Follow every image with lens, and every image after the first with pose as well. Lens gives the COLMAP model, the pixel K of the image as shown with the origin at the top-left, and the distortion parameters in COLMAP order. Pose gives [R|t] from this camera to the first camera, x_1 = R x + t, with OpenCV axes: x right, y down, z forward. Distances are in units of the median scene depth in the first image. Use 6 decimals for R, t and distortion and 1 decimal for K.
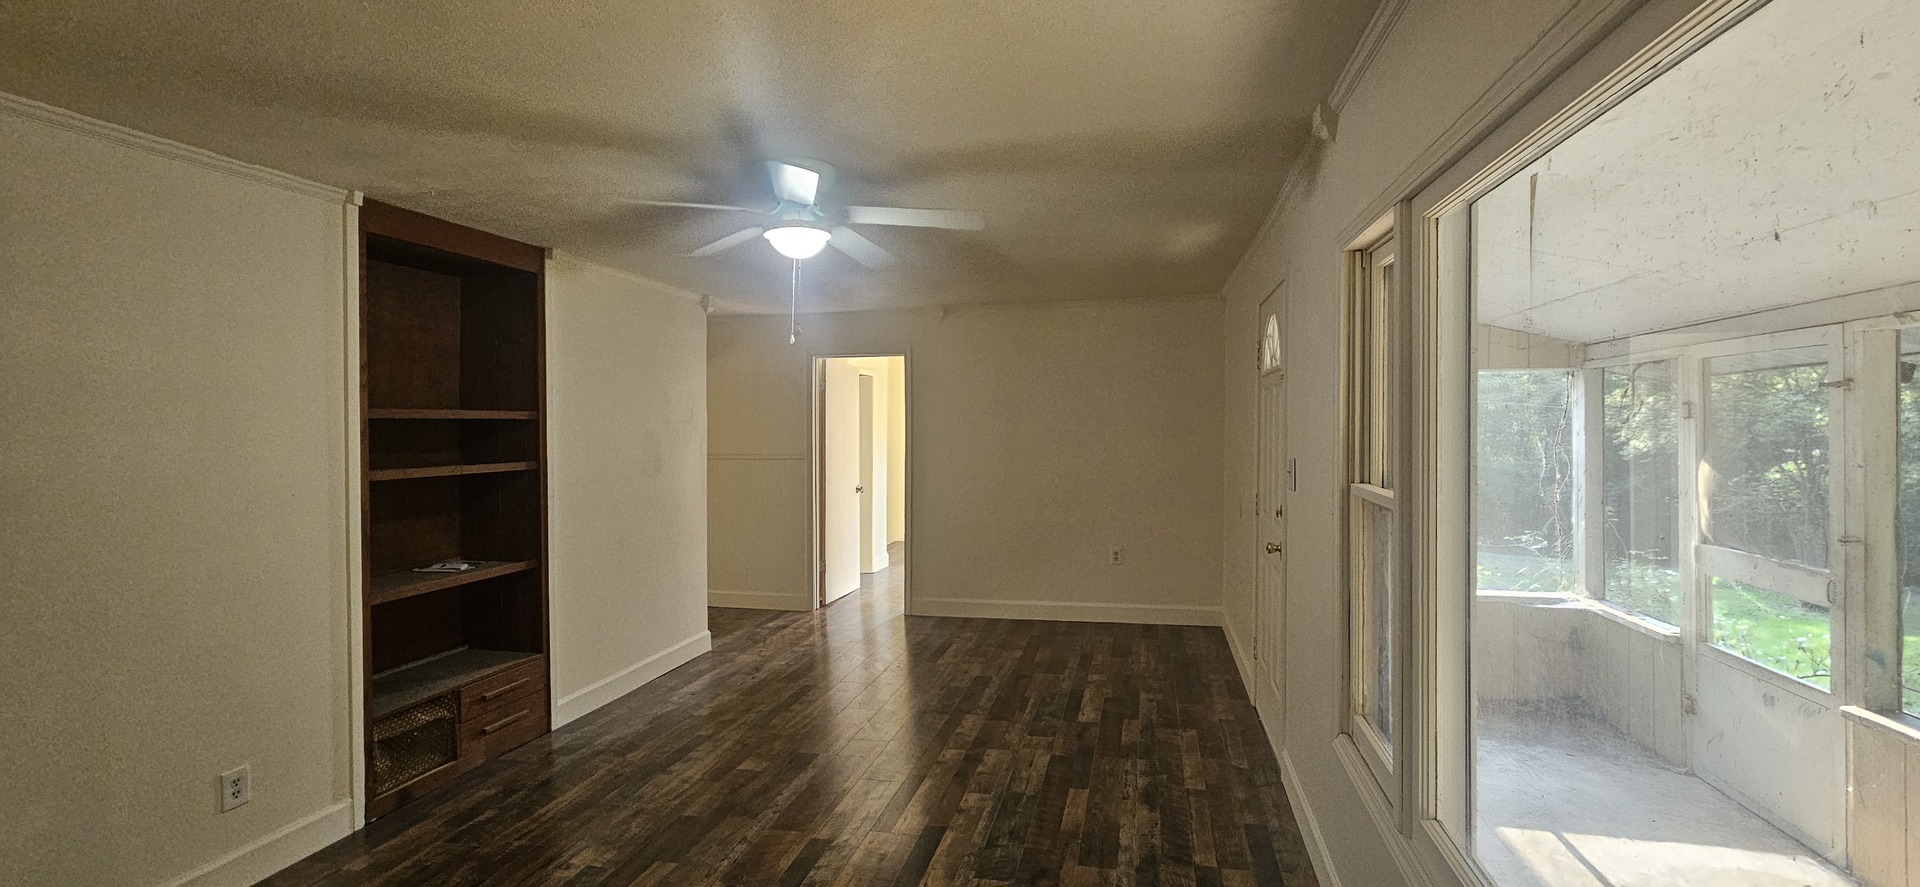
lens RADIAL K [[787.8, 0, 965.9], [0, 787.8, 431.5], [0, 0, 1]] dist [0.000251, 0.000806]
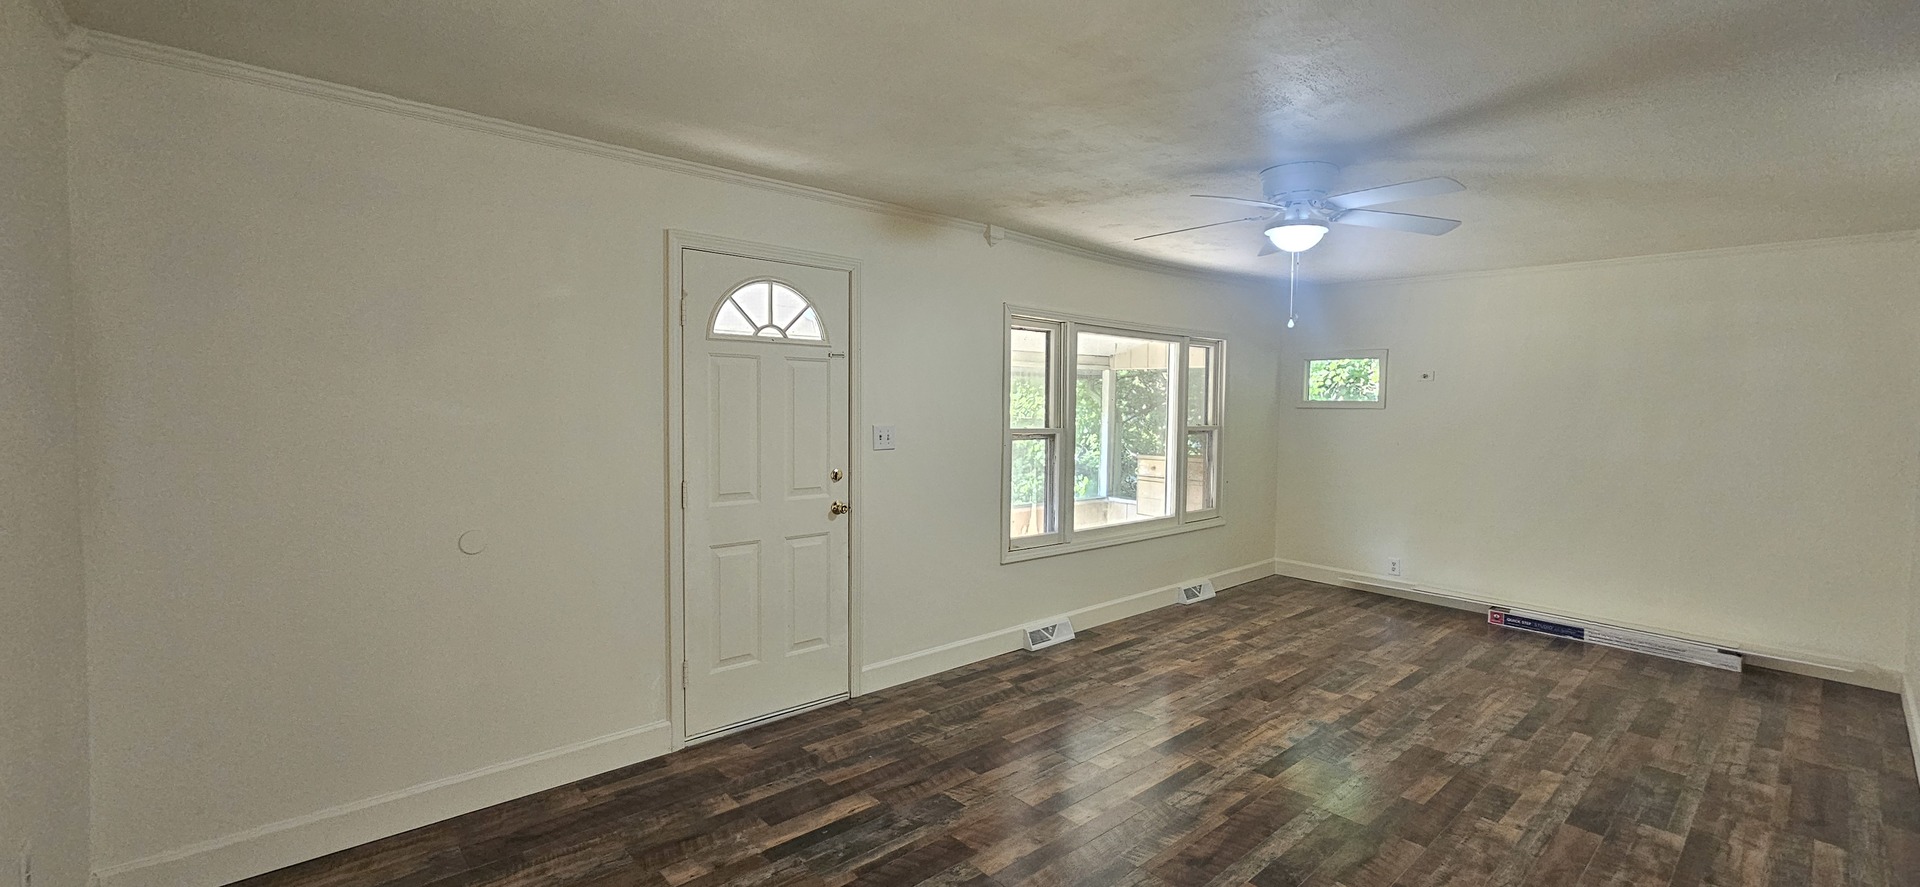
lens RADIAL K [[787.8, 0, 966.0], [0, 787.8, 439.8], [0, 0, 1]] dist [0.000251, 0.000806]
pose [[-0.821665, -0.030857, 0.569134, -0.386322], [-0.001882, 0.998675, 0.051429, -0.007522], [-0.569967, 0.041187, -0.820635, 1.803110]]
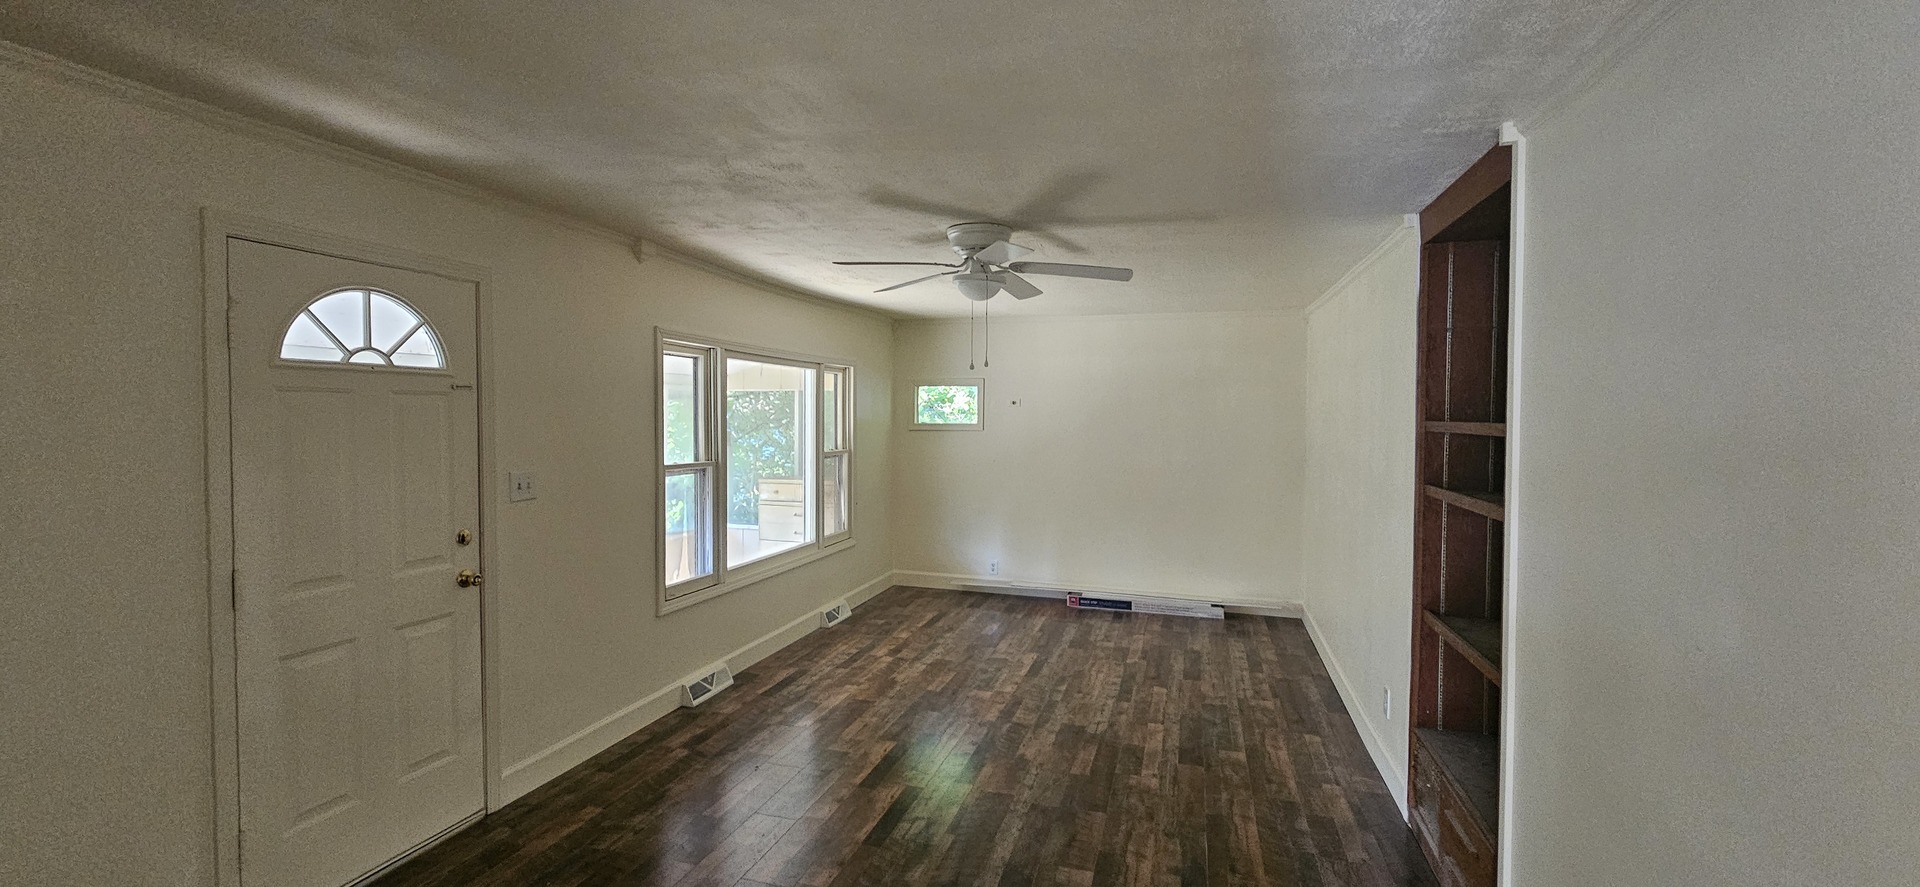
lens RADIAL K [[787.8, 0, 964.8], [0, 787.8, 440.2], [0, 0, 1]] dist [0.000251, 0.000806]
pose [[-0.998538, 0.001388, 0.054037, -0.211493], [0.003484, 0.999244, 0.038714, -0.041143], [-0.053942, 0.038846, -0.997788, 1.838573]]
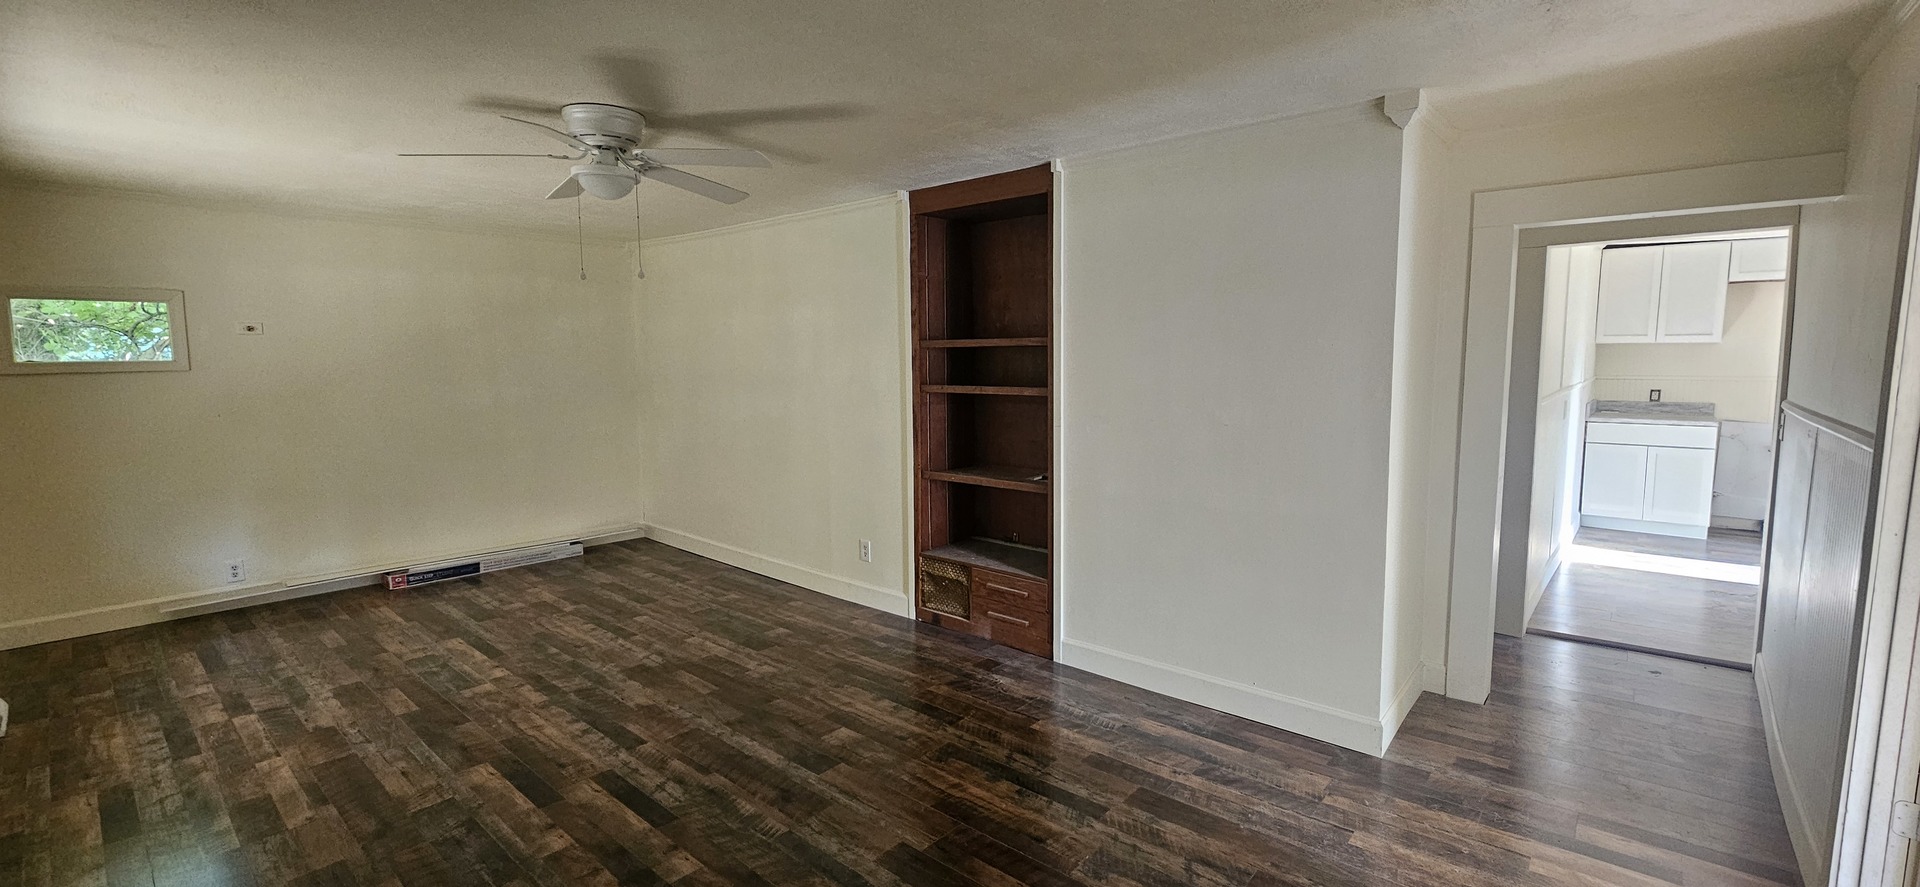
lens RADIAL K [[787.8, 0, 963.9], [0, 787.8, 439.3], [0, 0, 1]] dist [0.000251, 0.000806]
pose [[-0.466748, 0.108207, -0.877746, 0.429039], [0.010022, 0.993070, 0.117095, -0.015092], [0.884334, 0.045857, -0.464598, 1.584024]]
